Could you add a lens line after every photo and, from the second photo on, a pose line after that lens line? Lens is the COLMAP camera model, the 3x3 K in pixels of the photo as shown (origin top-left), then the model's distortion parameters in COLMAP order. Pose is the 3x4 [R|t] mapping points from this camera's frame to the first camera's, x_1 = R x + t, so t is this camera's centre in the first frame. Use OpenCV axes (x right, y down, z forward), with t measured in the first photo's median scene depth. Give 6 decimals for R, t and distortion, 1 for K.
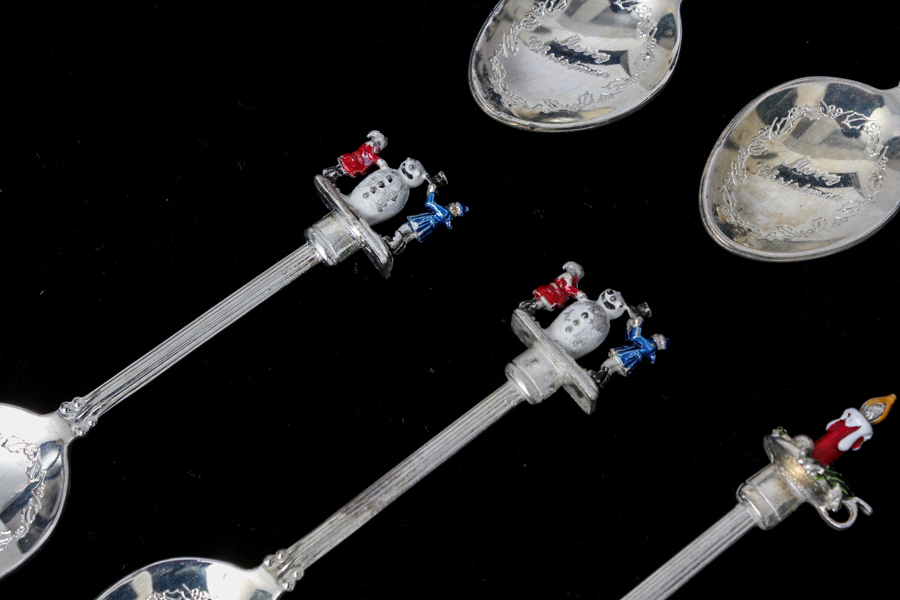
lens RADIAL K [[2081.9, 0, 450.0], [0, 2081.9, 300.0], [0, 0, 1]] dist [-0.041653, 0.181976]
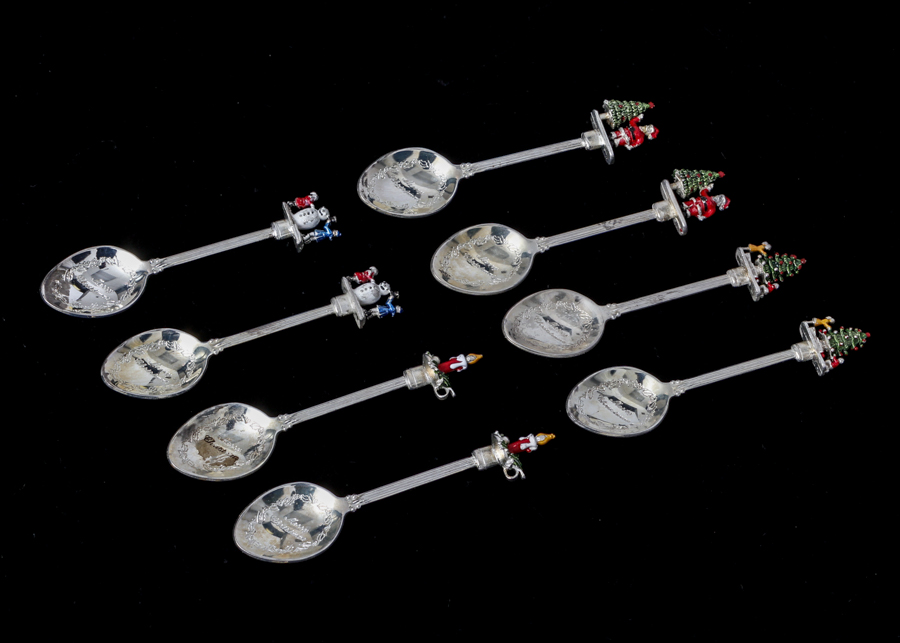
lens RADIAL K [[2102.1, 0, 424.4], [0, 2102.1, 321.2], [0, 0, 1]] dist [-0.051569, 0.071015]
pose [[0.951432, 0.293810, -0.091940, 0.351038], [-0.302086, 0.948549, -0.094858, 0.249364], [0.059340, 0.118025, 0.991236, -1.350776]]
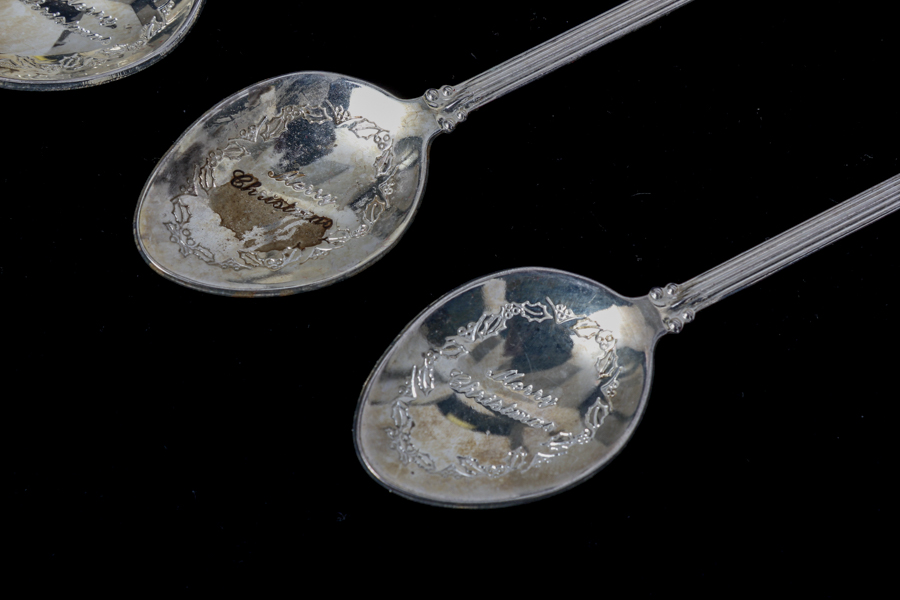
lens RADIAL K [[2081.9, 0, 450.0], [0, 2081.9, 300.0], [0, 0, 1]] dist [-0.041653, 0.181976]
pose [[0.982676, 0.183060, -0.028933, 0.066733], [-0.182145, 0.982763, 0.031621, 0.230641], [0.034222, -0.025803, 0.999081, 0.103347]]
